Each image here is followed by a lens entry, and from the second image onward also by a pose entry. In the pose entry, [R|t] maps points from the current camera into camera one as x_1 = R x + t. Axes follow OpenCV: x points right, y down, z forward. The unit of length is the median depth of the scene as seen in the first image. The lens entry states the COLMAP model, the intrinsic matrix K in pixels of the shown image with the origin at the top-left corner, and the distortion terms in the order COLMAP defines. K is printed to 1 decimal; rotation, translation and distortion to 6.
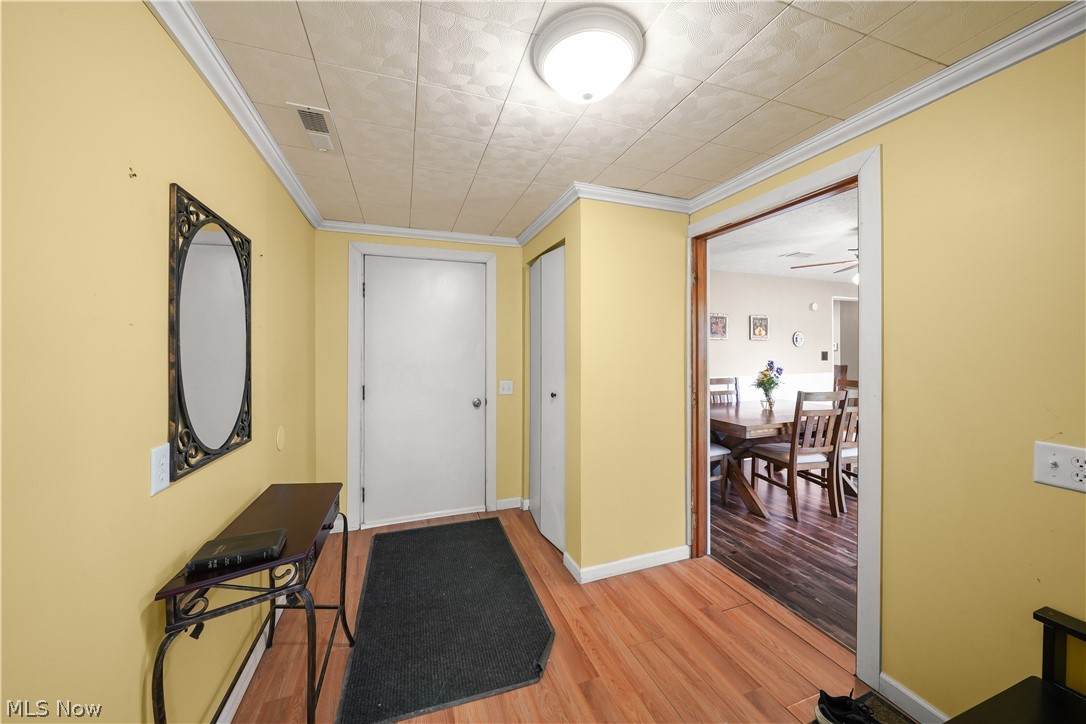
lens RADIAL K [[384.0, 0, 538.4], [0, 384.0, 358.0], [0, 0, 1]] dist [-0.005269, 0.000057]
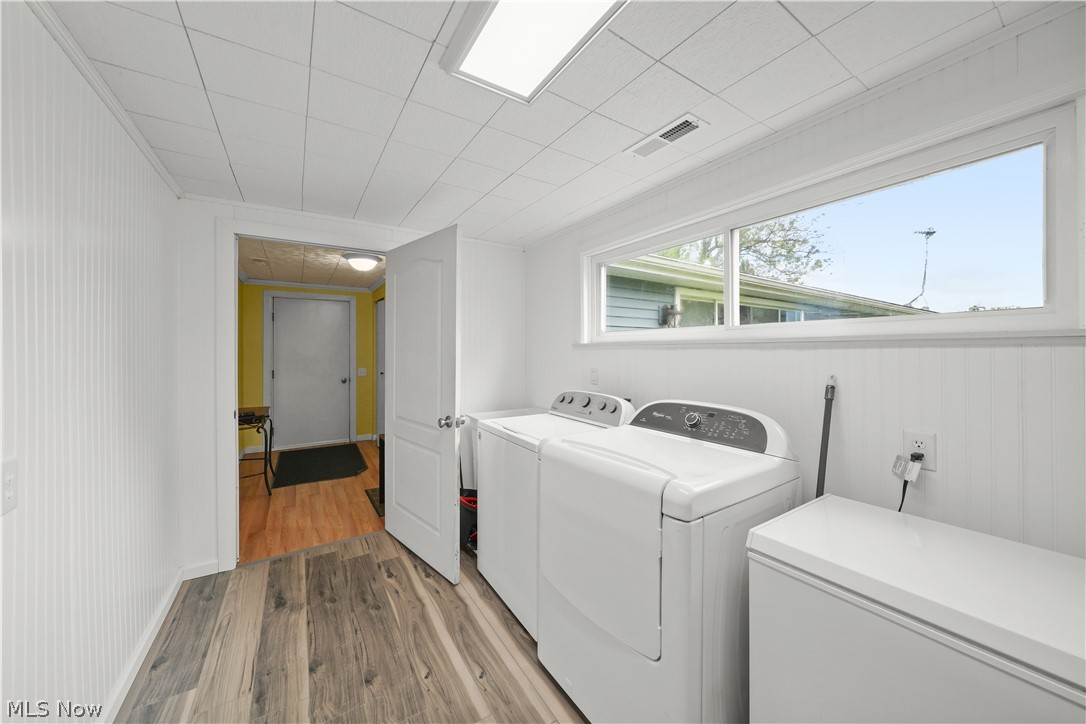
lens RADIAL K [[384.0, 0, 541.5], [0, 384.0, 357.3], [0, 0, 1]] dist [-0.005269, 0.000057]
pose [[0.972839, -0.002936, 0.231465, 0.316320], [0.003571, 0.999991, -0.002322, 0.017185], [-0.231456, 0.003085, 0.972840, -0.929202]]
